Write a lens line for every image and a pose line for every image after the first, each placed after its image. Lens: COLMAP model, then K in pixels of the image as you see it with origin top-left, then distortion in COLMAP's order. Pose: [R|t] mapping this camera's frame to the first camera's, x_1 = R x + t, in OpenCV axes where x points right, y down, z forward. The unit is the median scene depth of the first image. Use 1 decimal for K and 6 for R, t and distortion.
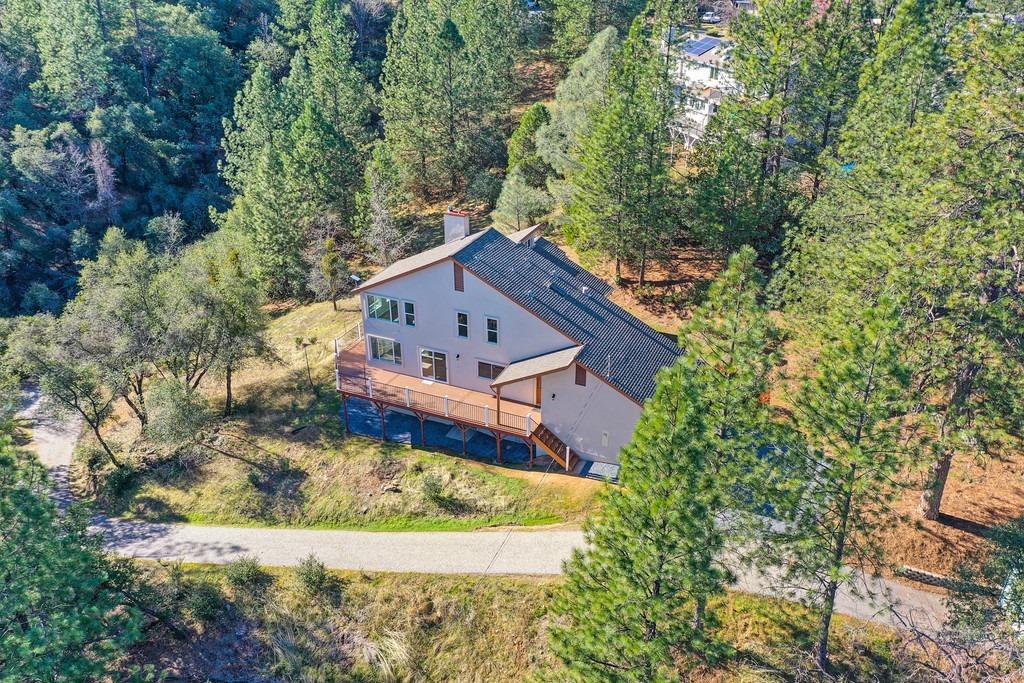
lens RADIAL K [[823.2, 0, 509.6], [0, 823.2, 339.4], [0, 0, 1]] dist [0.013828, 0.024685]
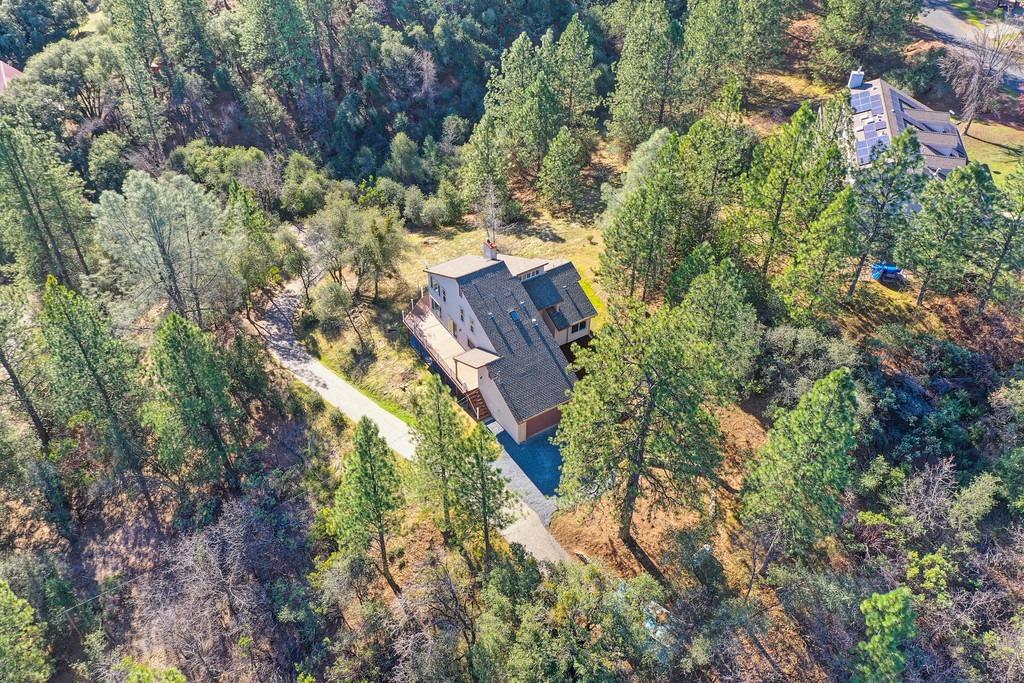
lens RADIAL K [[823.2, 0, 512.9], [0, 823.2, 343.4], [0, 0, 1]] dist [0.013828, 0.024685]
pose [[0.840203, 0.367822, -0.398453, 0.698488], [-0.259116, 0.917795, 0.300850, -0.481275], [0.476358, -0.149530, 0.866443, -0.397712]]
